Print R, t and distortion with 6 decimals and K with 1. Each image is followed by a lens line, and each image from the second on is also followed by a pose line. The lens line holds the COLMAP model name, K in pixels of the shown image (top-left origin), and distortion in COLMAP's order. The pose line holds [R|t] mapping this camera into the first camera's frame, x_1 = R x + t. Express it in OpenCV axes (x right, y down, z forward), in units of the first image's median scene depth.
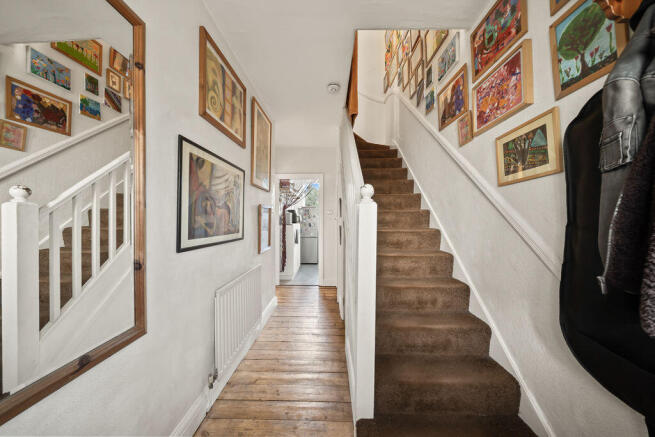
lens RADIAL K [[224.1, 0, 327.5], [0, 224.1, 217.4], [0, 0, 1]] dist [0.000006, 0.000002]
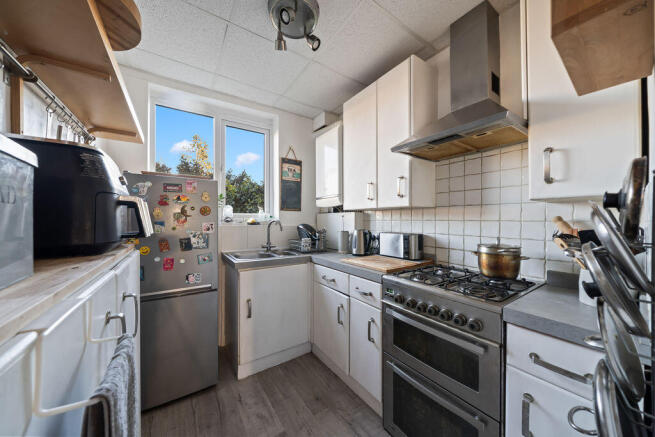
lens RADIAL K [[224.1, 0, 327.3], [0, 224.1, 219.0], [0, 0, 1]] dist [0.000006, 0.000002]
pose [[0.821013, 0.001235, 0.570908, -0.097359], [-0.007327, 0.999938, 0.008374, 0.001529], [-0.570863, -0.011059, 0.820971, 0.737278]]
